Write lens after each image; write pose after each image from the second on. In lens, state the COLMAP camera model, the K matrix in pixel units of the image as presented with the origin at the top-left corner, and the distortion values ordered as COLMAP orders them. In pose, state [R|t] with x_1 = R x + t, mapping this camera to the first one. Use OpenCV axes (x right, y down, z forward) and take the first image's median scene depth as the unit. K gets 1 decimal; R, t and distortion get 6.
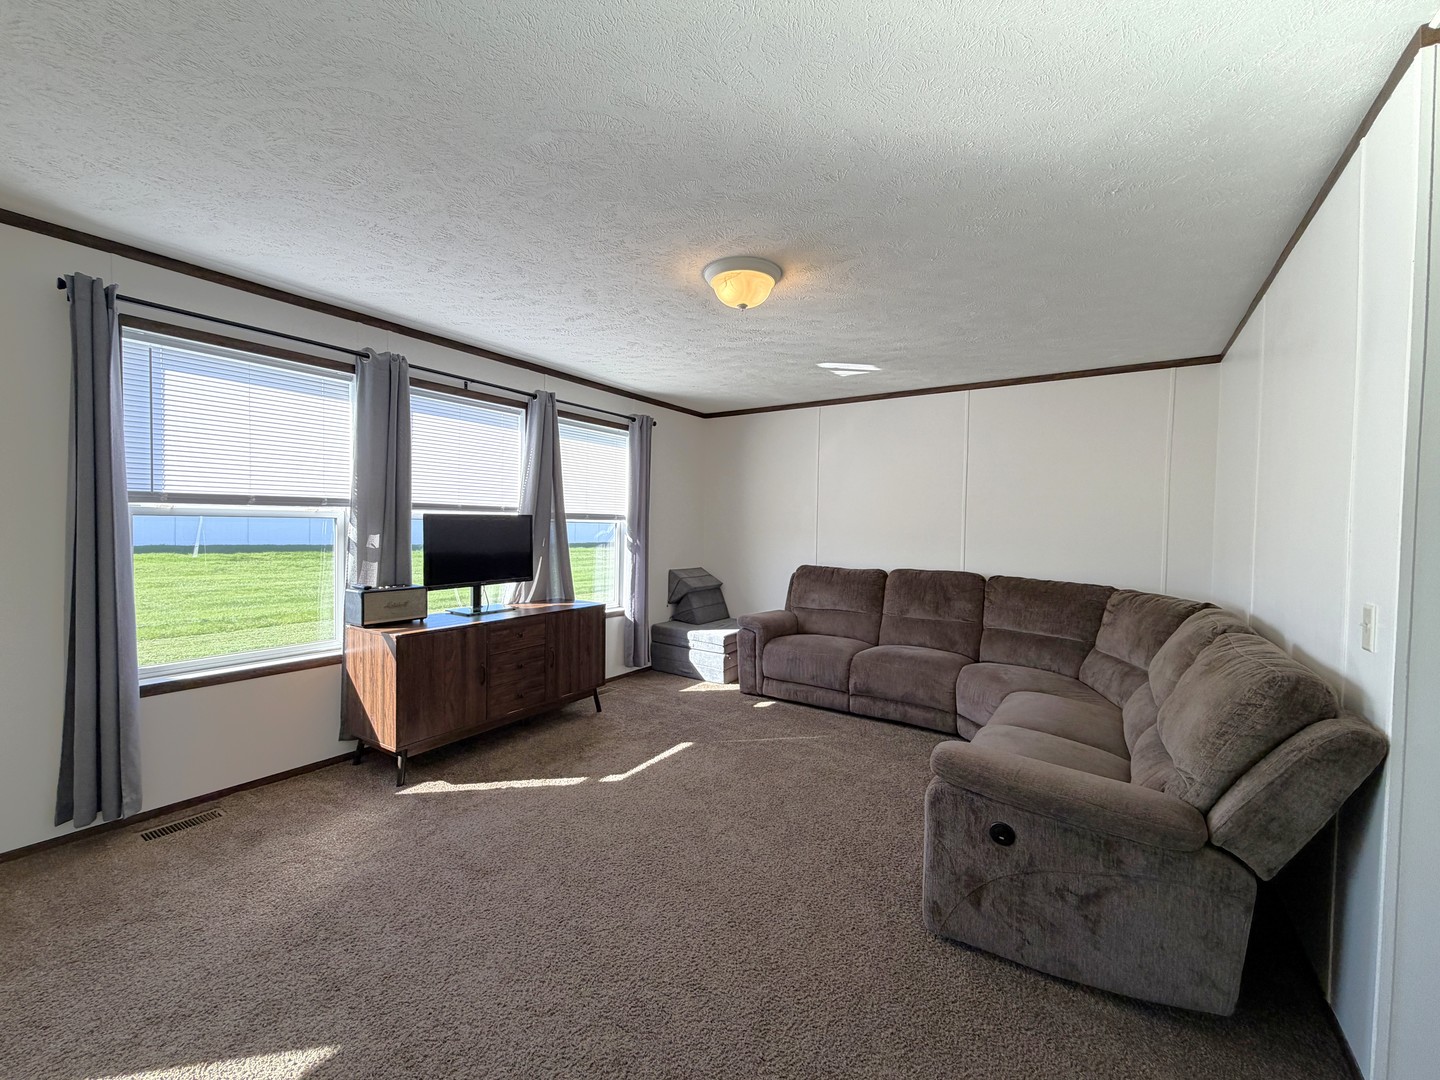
lens RADIAL K [[571.7, 0, 728.7], [0, 571.7, 533.3], [0, 0, 1]] dist [0.000343, 0.000196]
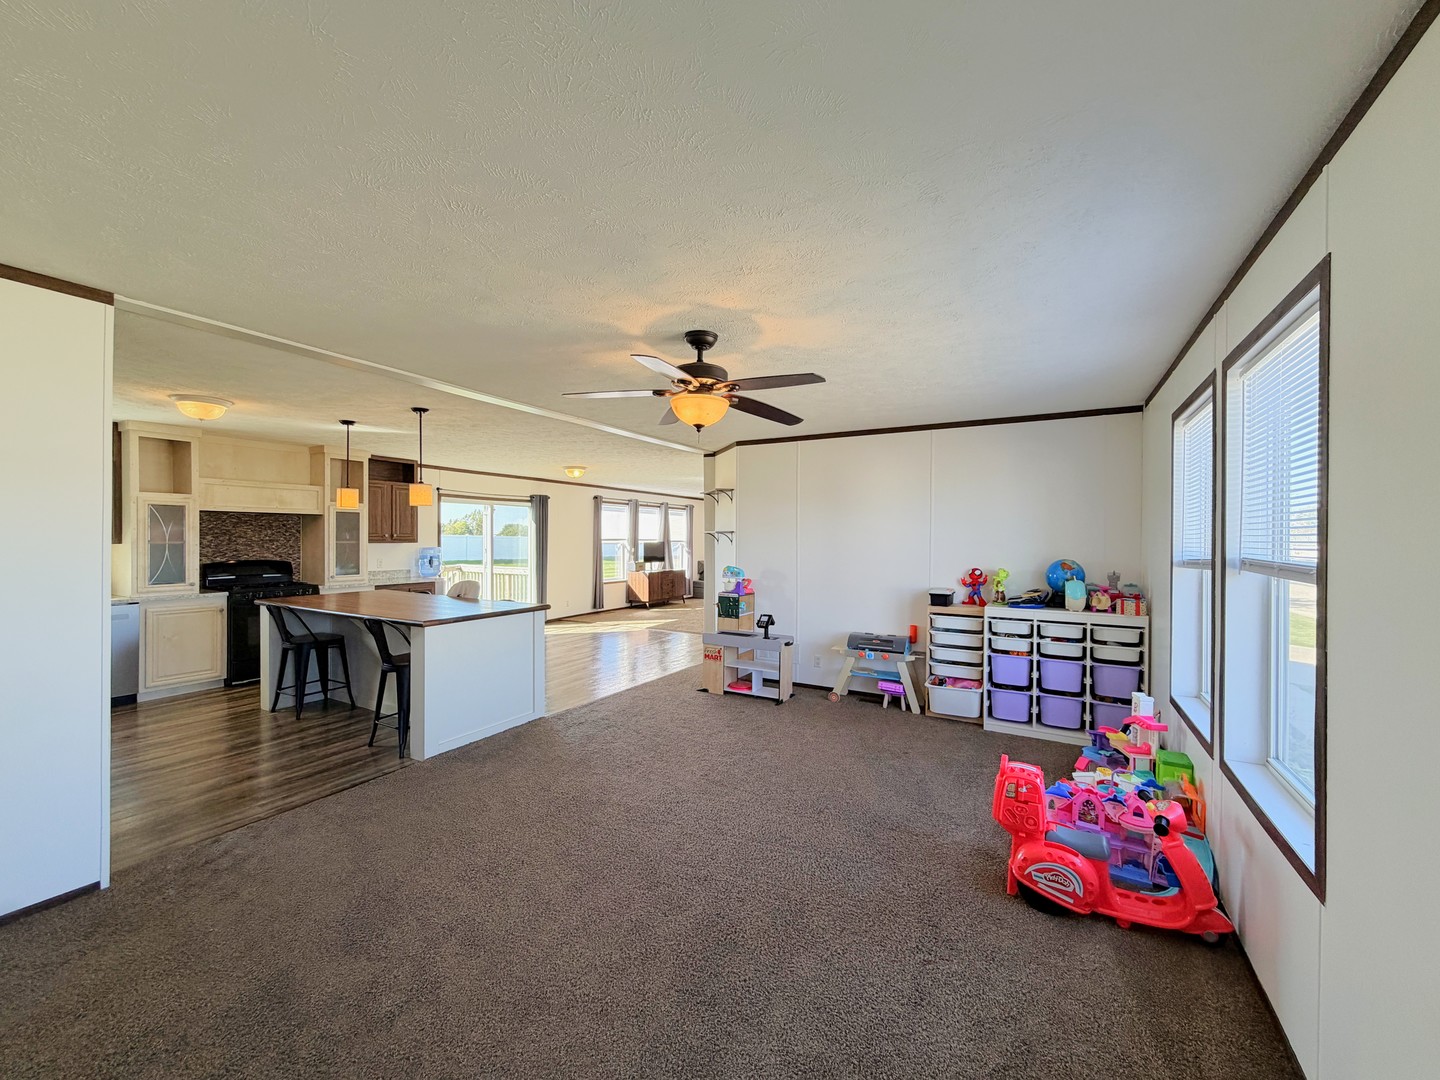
lens RADIAL K [[571.7, 0, 719.6], [0, 571.7, 539.2], [0, 0, 1]] dist [0.000343, 0.000196]
pose [[0.997405, -0.011898, 0.071008, -0.248602], [0.012608, 0.999875, -0.009559, -0.011069], [-0.070886, 0.010429, 0.997430, -2.133194]]
